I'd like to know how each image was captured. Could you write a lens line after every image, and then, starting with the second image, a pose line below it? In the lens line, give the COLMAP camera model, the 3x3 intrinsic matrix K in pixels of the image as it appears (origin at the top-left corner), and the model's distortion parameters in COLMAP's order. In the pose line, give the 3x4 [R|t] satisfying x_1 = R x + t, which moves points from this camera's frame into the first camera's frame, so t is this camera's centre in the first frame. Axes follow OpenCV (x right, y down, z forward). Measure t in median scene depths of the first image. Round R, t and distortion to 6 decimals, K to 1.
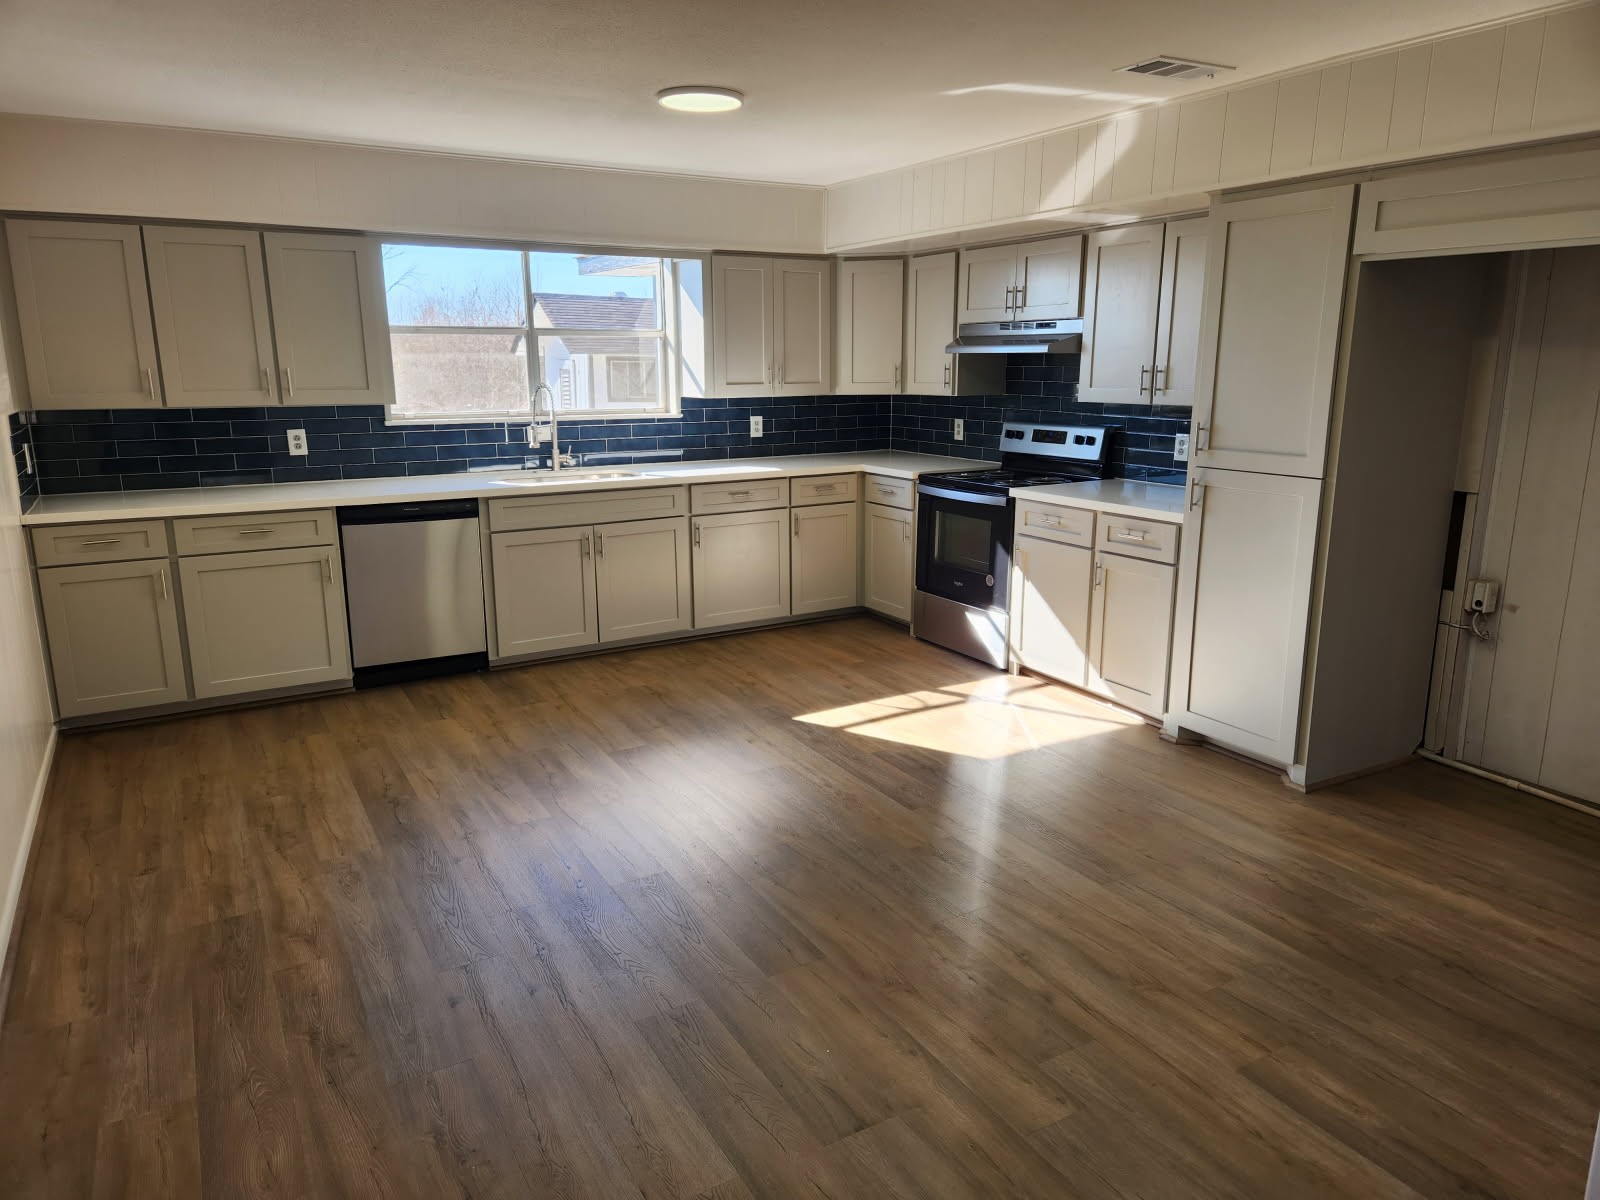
lens RADIAL K [[1082.9, 0, 793.4], [0, 1082.9, 595.4], [0, 0, 1]] dist [0.085107, -0.089390]
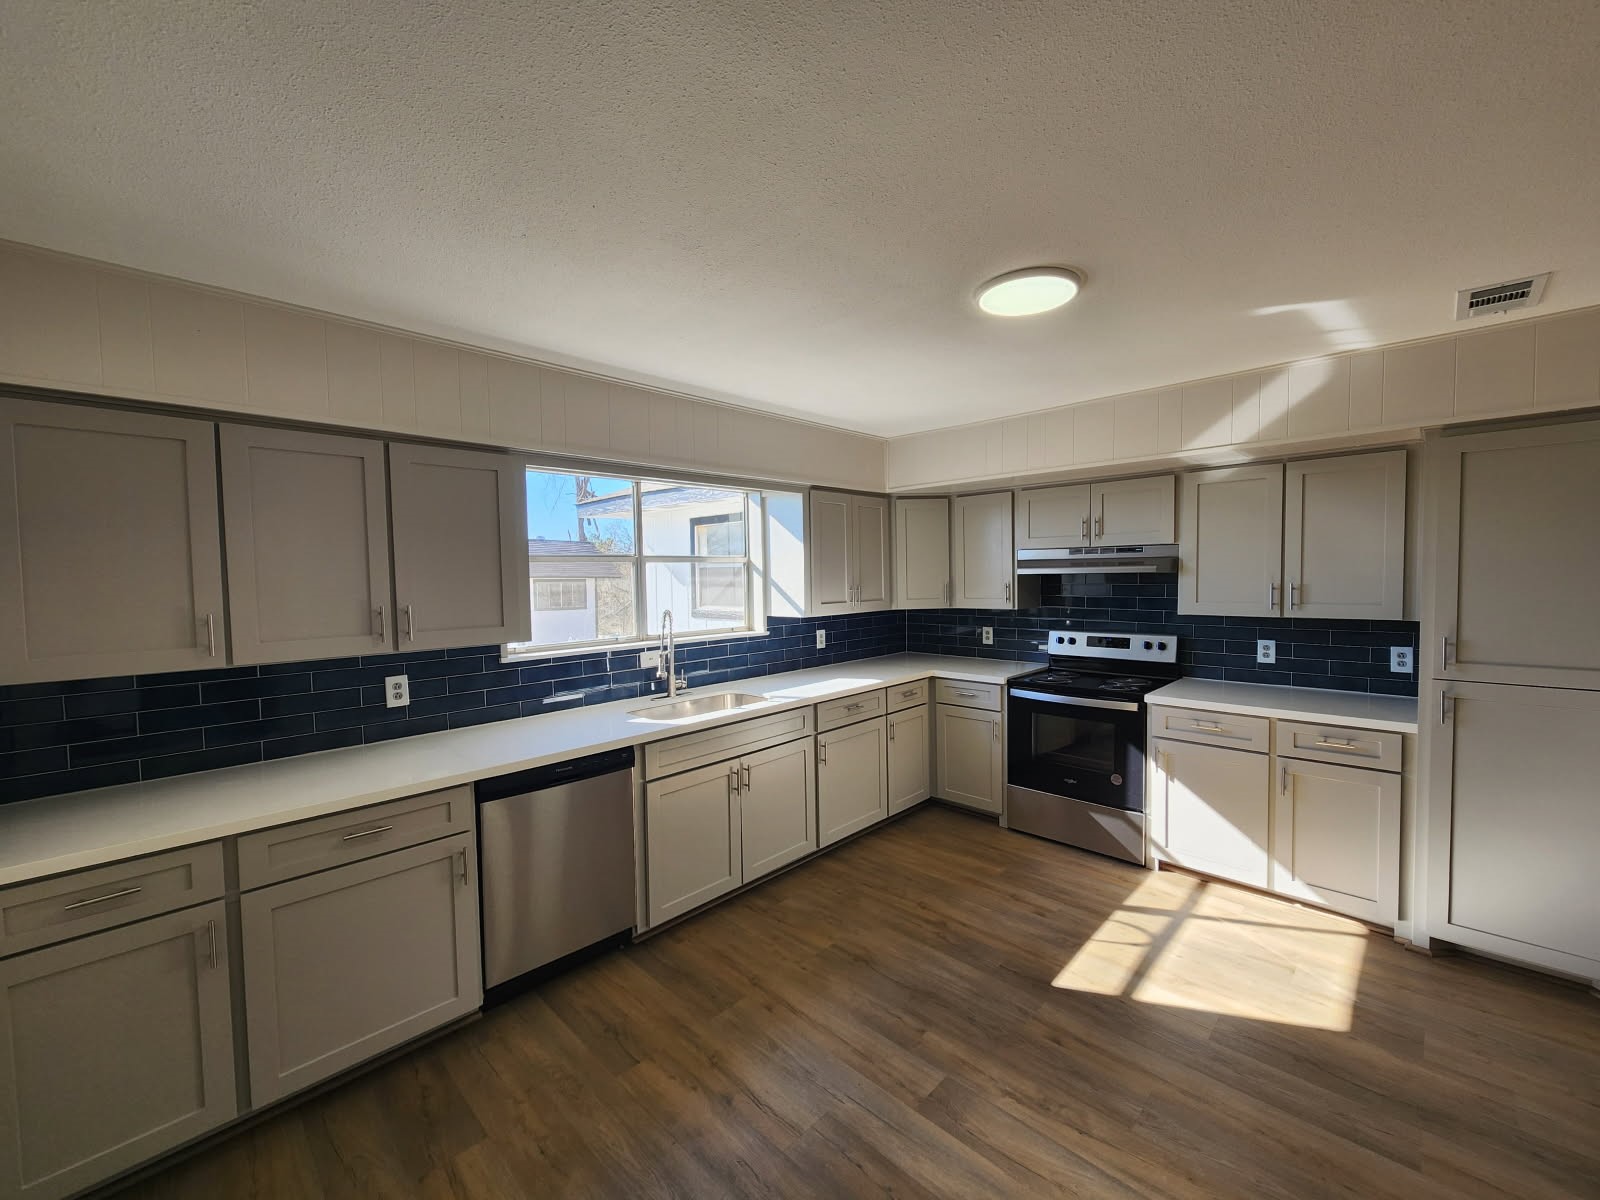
lens RADIAL K [[659.6, 0, 805.5], [0, 659.6, 599.5], [0, 0, 1]] dist [-0.001468, -0.001033]
pose [[0.961271, -0.023417, 0.274607, -0.296769], [0.071963, 0.983145, -0.168070, -0.103912], [-0.266043, 0.181323, 0.946754, 0.443599]]
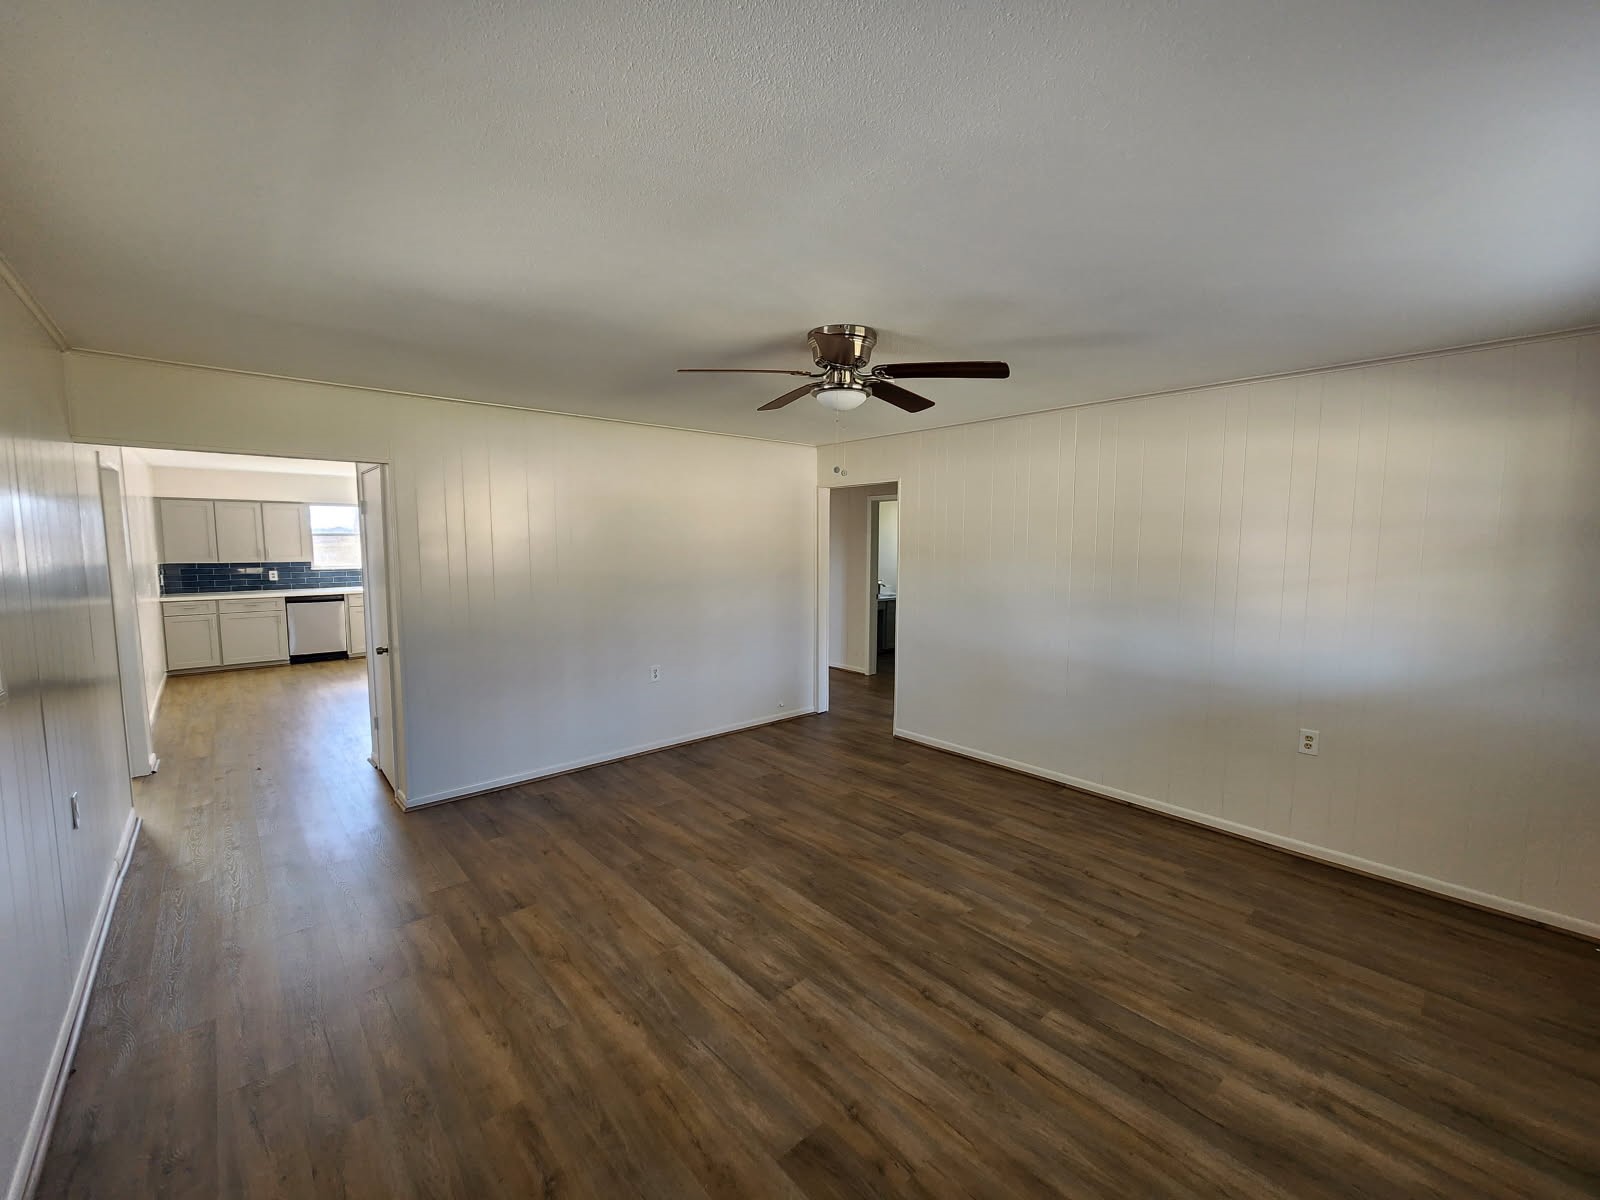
lens RADIAL K [[659.6, 0, 805.5], [0, 659.6, 599.5], [0, 0, 1]] dist [-0.001468, -0.001033]
pose [[0.978083, -0.012225, 0.207856, 0.508644], [0.038139, 0.991903, -0.121132, 0.171187], [-0.204692, 0.126405, 0.970630, -0.864632]]
